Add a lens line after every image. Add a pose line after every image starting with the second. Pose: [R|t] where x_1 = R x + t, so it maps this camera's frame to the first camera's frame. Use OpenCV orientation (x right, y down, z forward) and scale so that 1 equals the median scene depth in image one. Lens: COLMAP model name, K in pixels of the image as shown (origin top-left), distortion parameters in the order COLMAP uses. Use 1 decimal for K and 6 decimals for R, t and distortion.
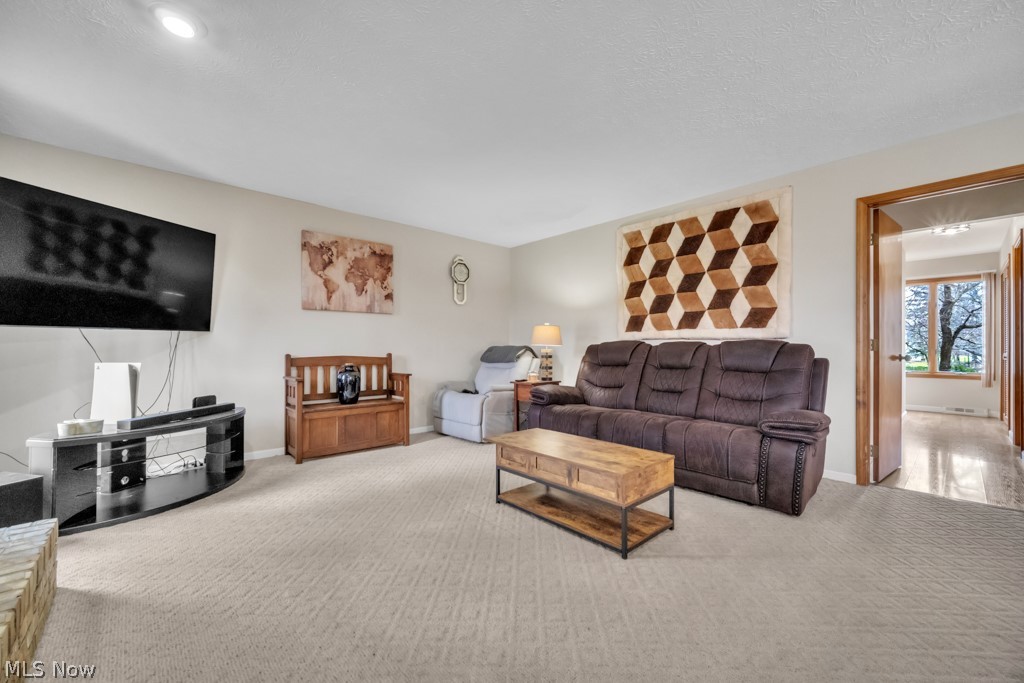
lens RADIAL K [[410.6, 0, 505.9], [0, 410.6, 344.1], [0, 0, 1]] dist [-0.003222, 0.000447]
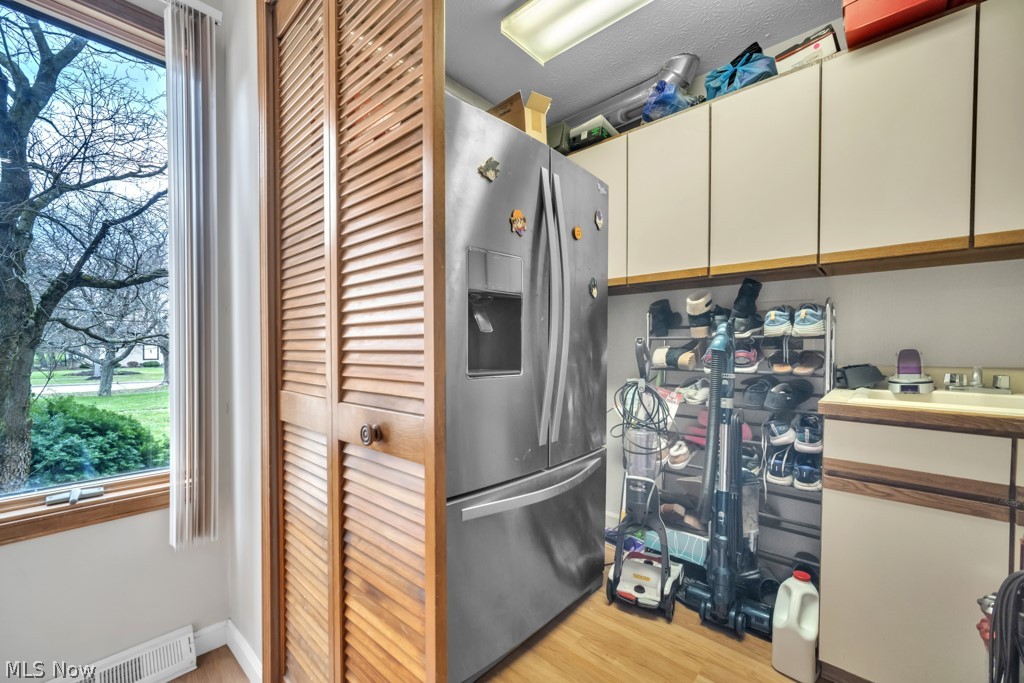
lens RADIAL K [[410.6, 0, 517.3], [0, 410.6, 349.1], [0, 0, 1]] dist [-0.003222, 0.000447]
pose [[-0.112317, -0.015823, 0.993546, 0.780598], [-0.005112, 0.999869, 0.015346, -0.000433], [-0.993659, -0.003355, -0.112383, 0.707925]]
